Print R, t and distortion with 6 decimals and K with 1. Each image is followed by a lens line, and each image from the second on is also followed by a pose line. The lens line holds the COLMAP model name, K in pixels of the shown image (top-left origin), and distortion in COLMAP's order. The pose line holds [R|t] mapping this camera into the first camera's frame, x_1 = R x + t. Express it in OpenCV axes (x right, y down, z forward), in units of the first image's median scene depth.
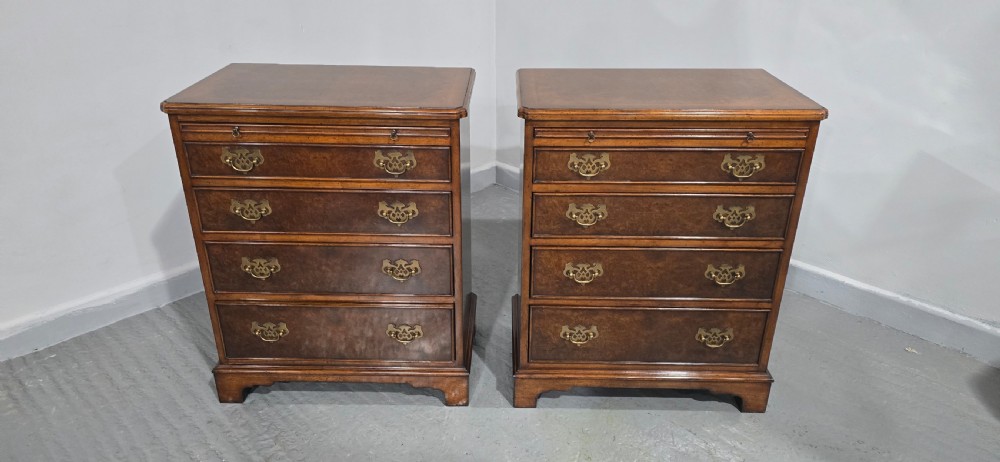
lens RADIAL K [[662.7, 0, 497.5], [0, 662.7, 233.5], [0, 0, 1]] dist [0.081222, -0.095136]
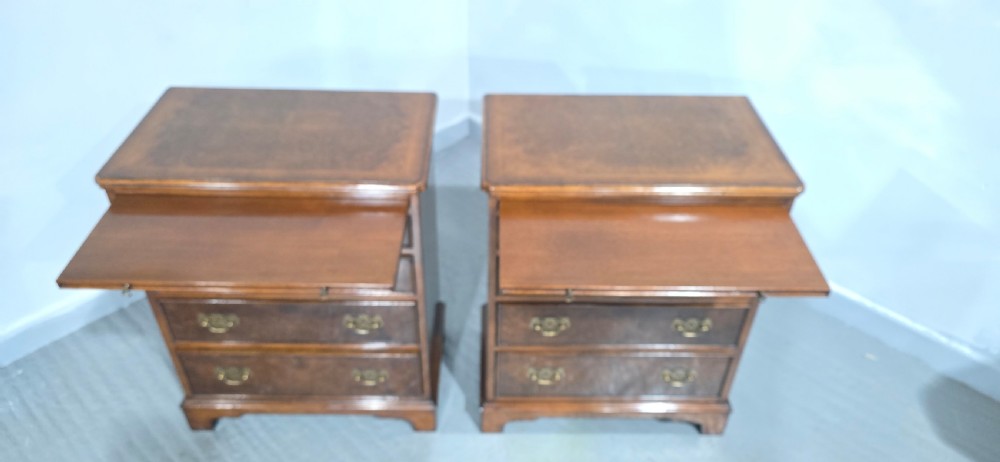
lens RADIAL K [[676.9, 0, 498.3], [0, 676.9, 234.7], [0, 0, 1]] dist [0.044305, -0.064464]
pose [[0.999614, -0.004847, 0.027363, 0.025835], [-0.000993, 0.977810, 0.209492, -0.280618], [-0.027772, -0.209438, 0.977427, 0.048319]]
